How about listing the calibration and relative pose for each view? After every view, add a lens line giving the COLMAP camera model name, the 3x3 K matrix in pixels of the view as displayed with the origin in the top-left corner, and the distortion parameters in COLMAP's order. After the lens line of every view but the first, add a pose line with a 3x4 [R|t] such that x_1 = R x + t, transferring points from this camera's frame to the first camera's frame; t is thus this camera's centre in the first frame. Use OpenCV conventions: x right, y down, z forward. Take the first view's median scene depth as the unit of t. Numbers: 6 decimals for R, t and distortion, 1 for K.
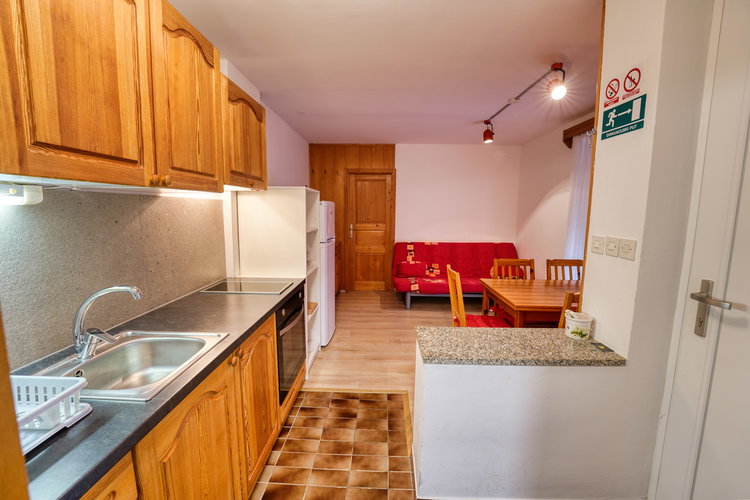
lens RADIAL K [[307.8, 0, 371.7], [0, 307.8, 246.9], [0, 0, 1]] dist [-0.025315, -0.000073]
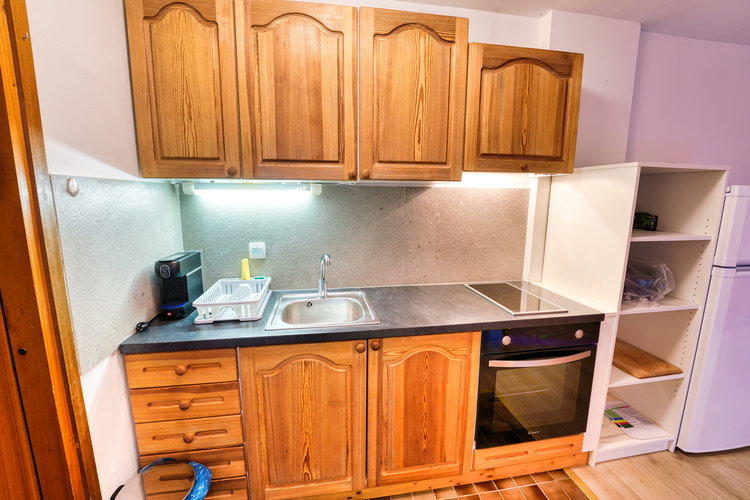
lens RADIAL K [[307.8, 0, 371.7], [0, 307.8, 246.9], [0, 0, 1]] dist [-0.025315, -0.000073]
pose [[0.195923, 0.147184, -0.969511, 0.398231], [-0.123060, 0.984546, 0.124598, -0.071877], [0.972867, 0.094896, 0.211008, 0.621942]]
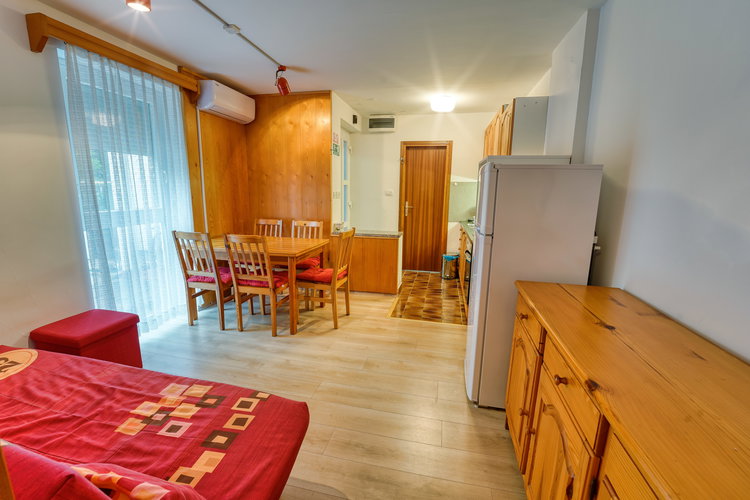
lens RADIAL K [[307.8, 0, 371.7], [0, 307.8, 246.9], [0, 0, 1]] dist [-0.025315, -0.000073]
pose [[-0.982586, -0.050854, 0.178715, -0.068933], [0.005680, 0.953148, 0.302450, -0.322501], [-0.185723, 0.298198, -0.936261, 3.134106]]
